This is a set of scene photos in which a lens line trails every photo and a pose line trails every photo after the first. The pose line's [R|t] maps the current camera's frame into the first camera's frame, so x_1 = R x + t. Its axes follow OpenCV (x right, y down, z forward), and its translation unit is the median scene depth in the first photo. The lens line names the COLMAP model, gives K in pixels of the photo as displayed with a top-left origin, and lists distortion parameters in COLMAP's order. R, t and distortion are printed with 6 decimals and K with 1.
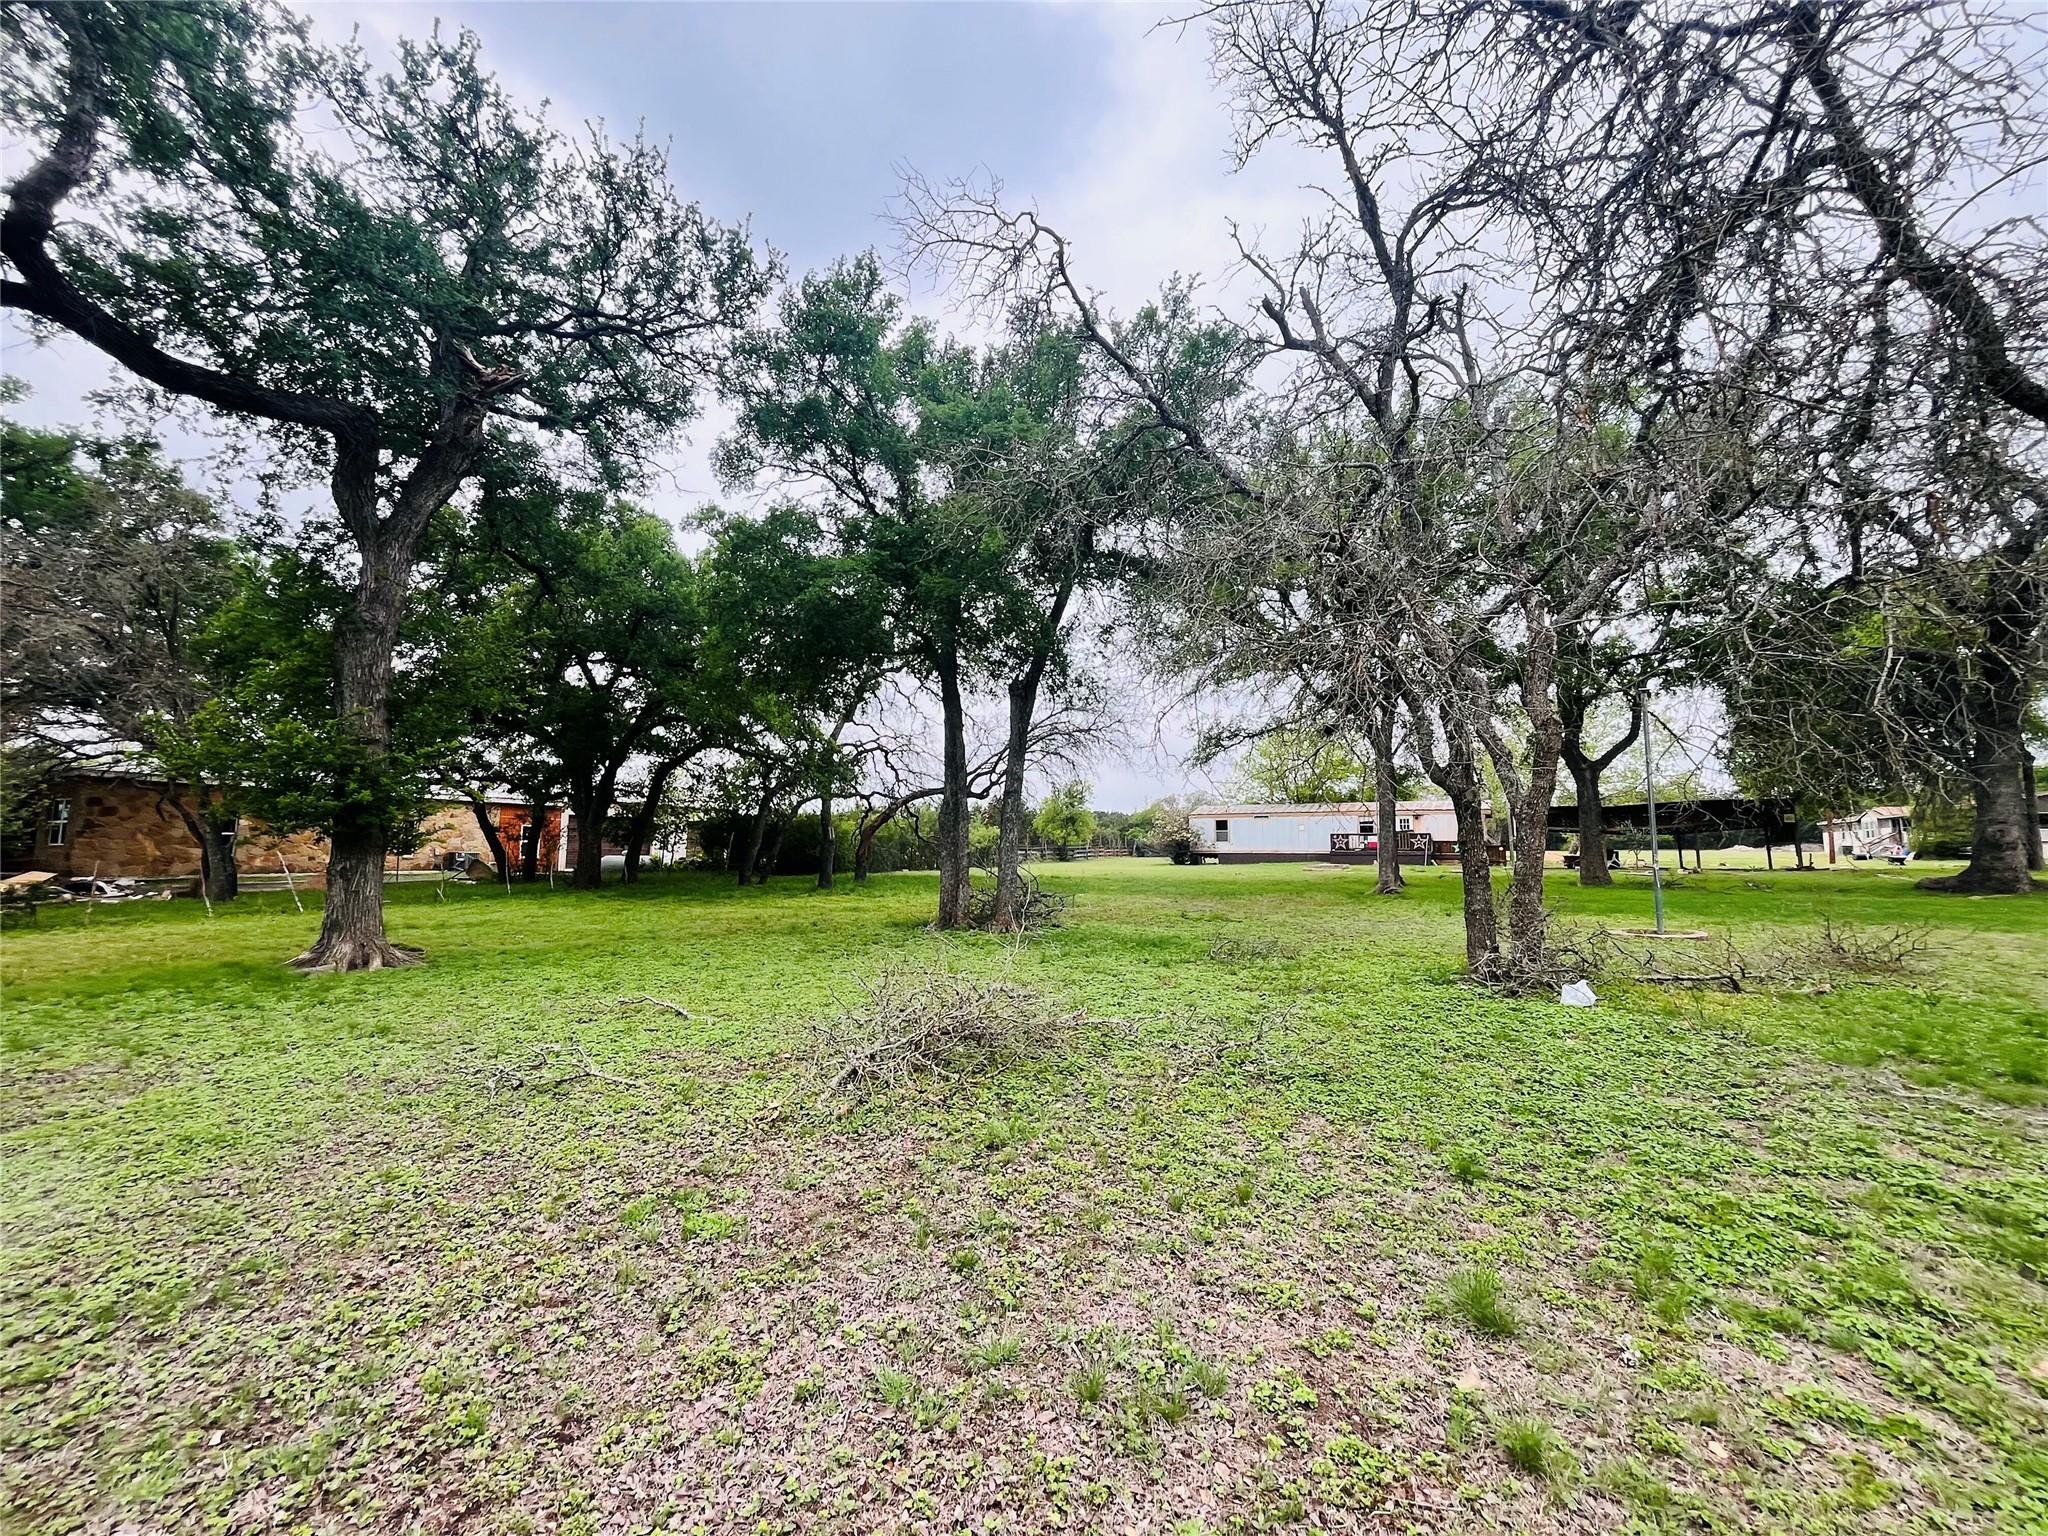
lens RADIAL K [[829.8, 0, 1020.0], [0, 829.8, 769.2], [0, 0, 1]] dist [-0.001866, -0.000464]
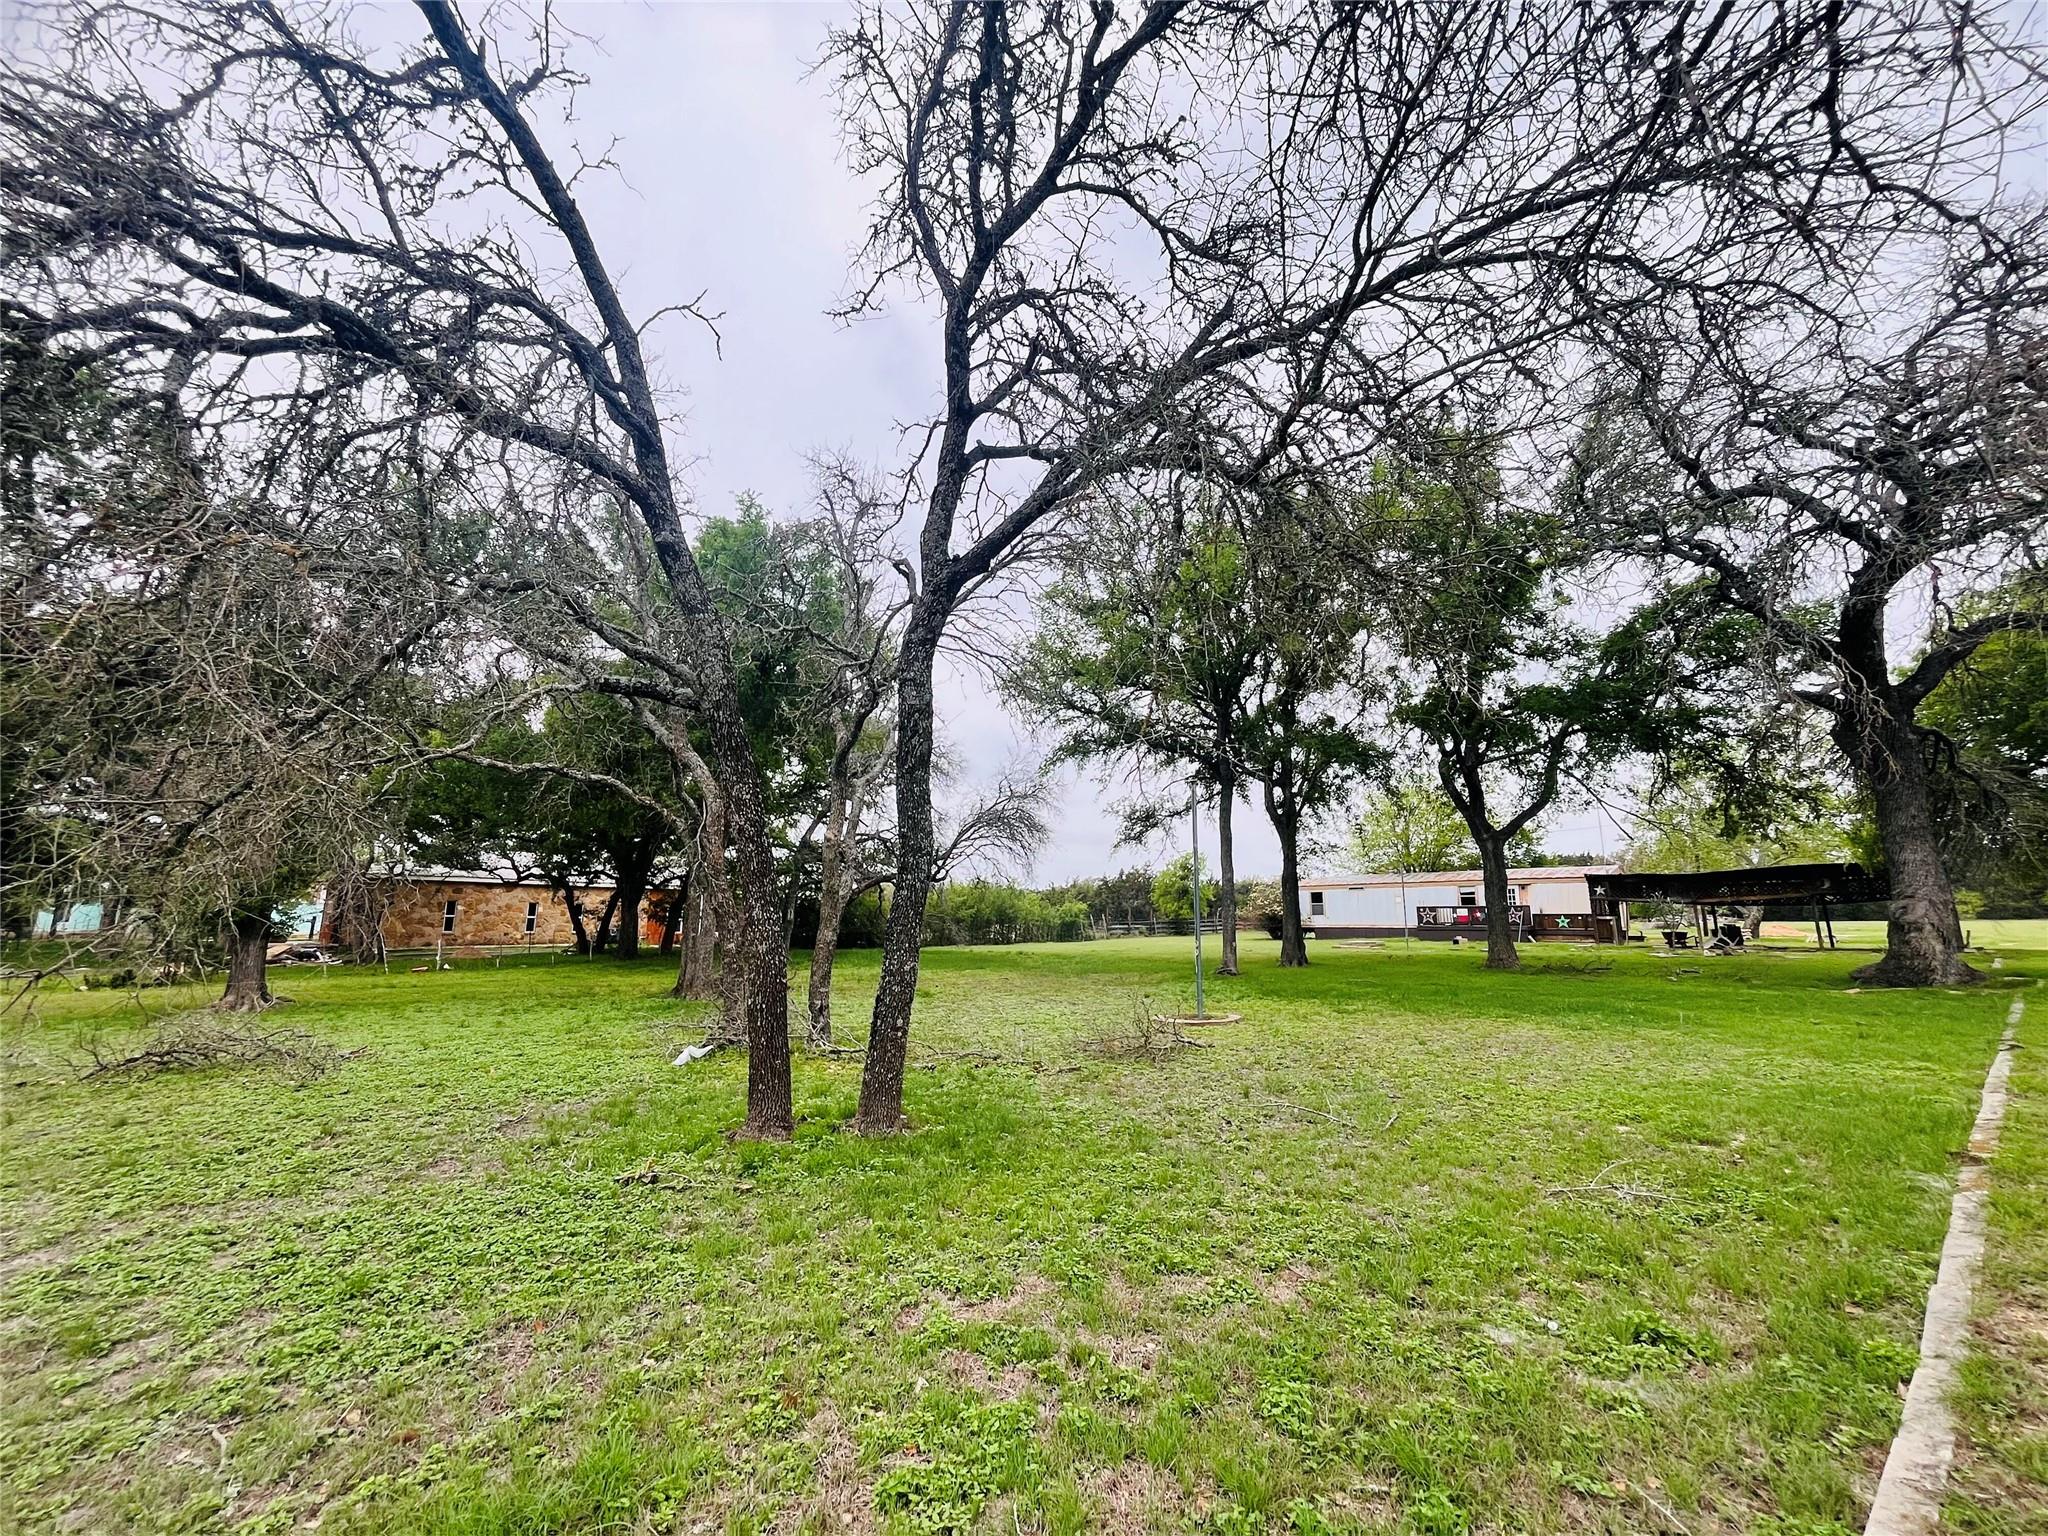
lens RADIAL K [[829.8, 0, 1020.0], [0, 829.8, 769.2], [0, 0, 1]] dist [-0.001866, -0.000464]
pose [[0.950541, -0.059065, -0.304932, 0.365057], [0.033520, 0.995526, -0.088341, -0.011147], [0.308786, 0.073750, 0.948268, -0.031231]]
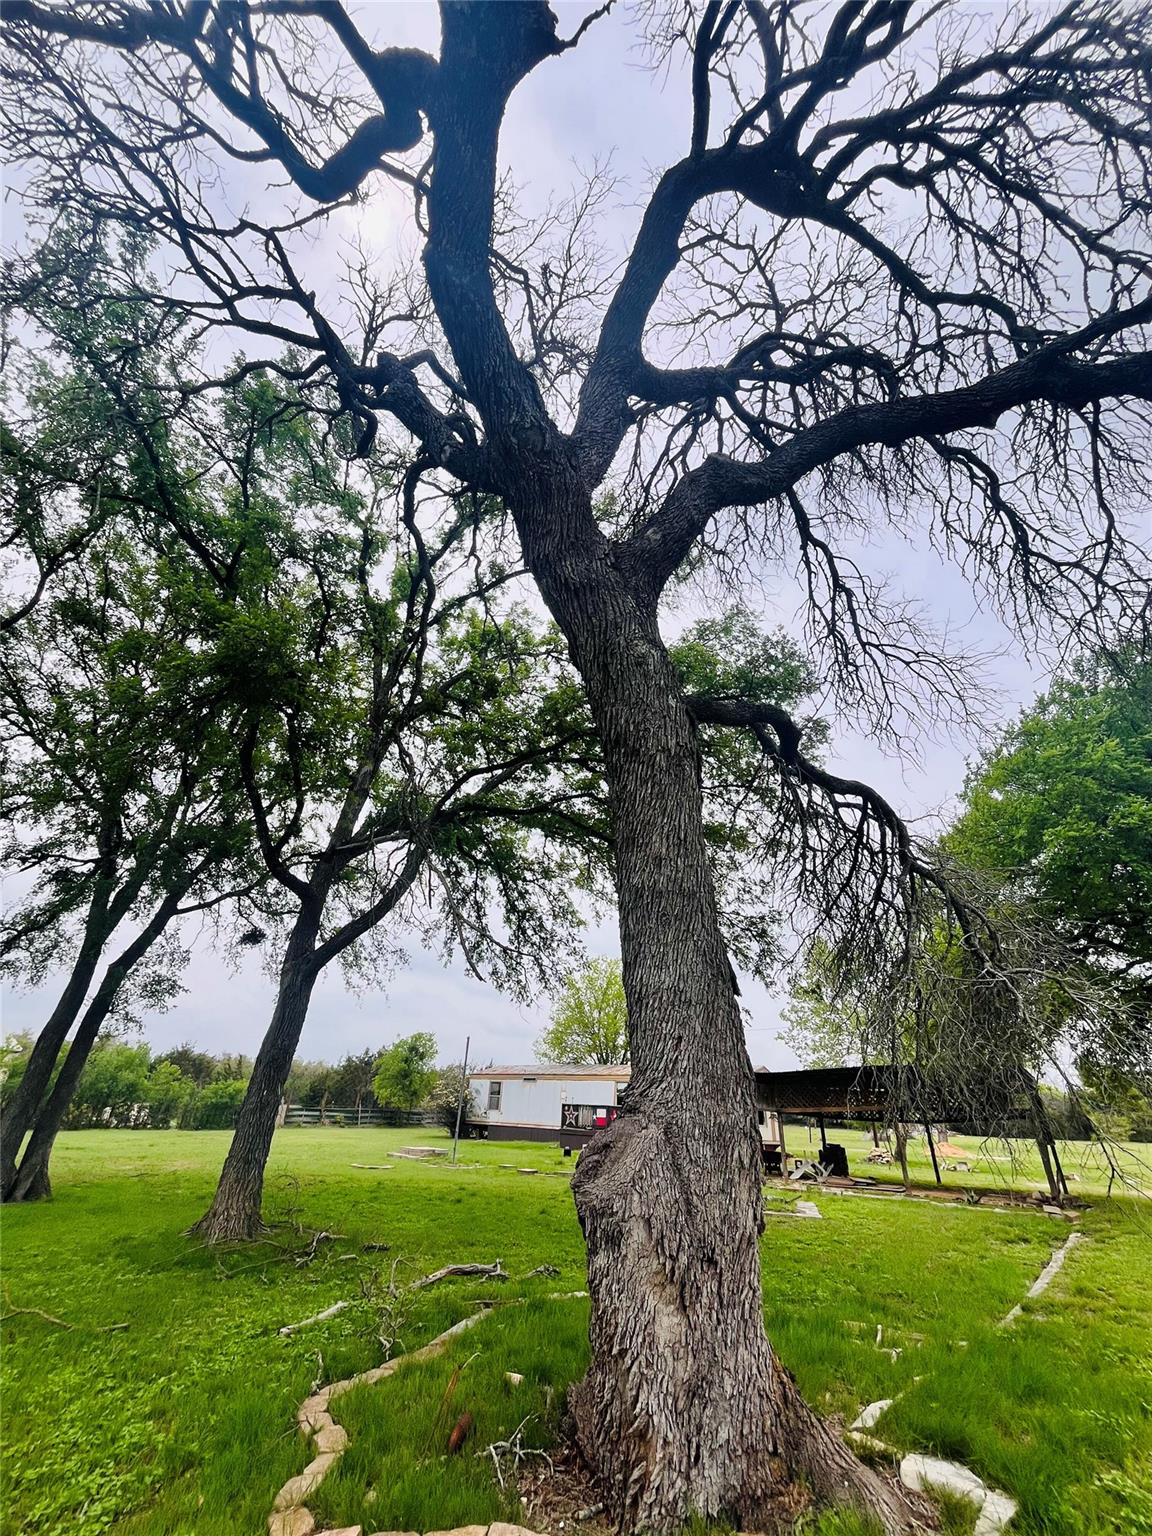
lens RADIAL K [[622.4, 0, 576.0], [0, 622.4, 768.0], [0, 0, 1]] dist [-0.001866, -0.000464]
pose [[0.990594, -0.025127, -0.134511, 0.713474], [-0.030927, 0.916449, -0.398955, 0.026498], [0.133297, 0.399362, 0.907051, 0.453150]]
